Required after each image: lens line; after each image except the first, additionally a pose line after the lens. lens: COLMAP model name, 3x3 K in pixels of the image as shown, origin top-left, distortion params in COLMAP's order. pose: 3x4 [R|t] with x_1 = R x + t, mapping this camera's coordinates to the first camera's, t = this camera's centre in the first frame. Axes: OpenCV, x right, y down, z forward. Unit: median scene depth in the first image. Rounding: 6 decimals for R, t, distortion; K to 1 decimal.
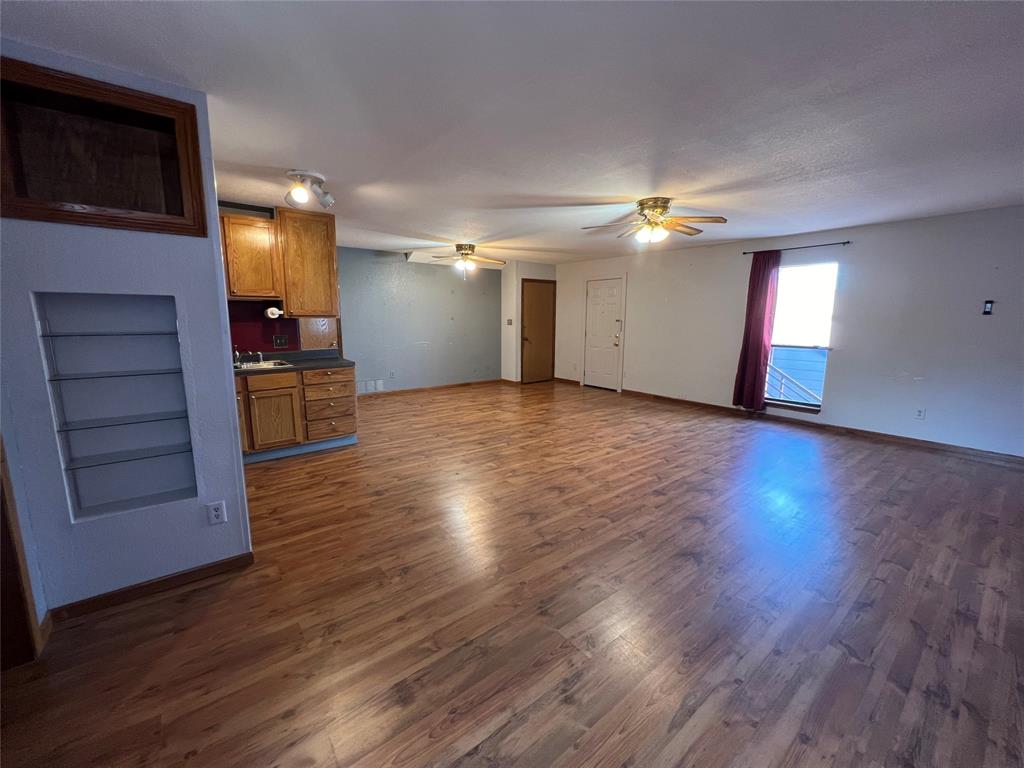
lens RADIAL K [[410.6, 0, 510.2], [0, 410.6, 381.7], [0, 0, 1]] dist [0.000894, -0.000347]
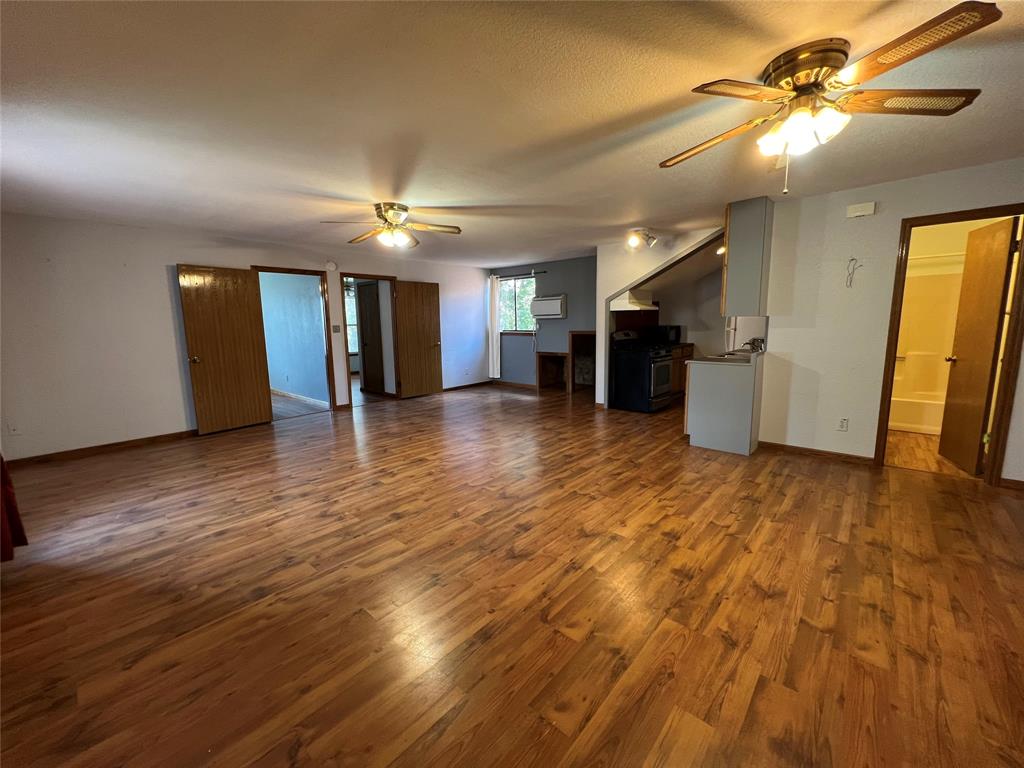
lens RADIAL K [[410.6, 0, 509.4], [0, 410.6, 381.2], [0, 0, 1]] dist [0.000894, -0.000347]
pose [[-0.984408, 0.036353, -0.172105, 0.223294], [-0.016768, 0.954563, 0.297538, -0.293320], [0.175102, 0.295784, -0.939069, 1.898023]]
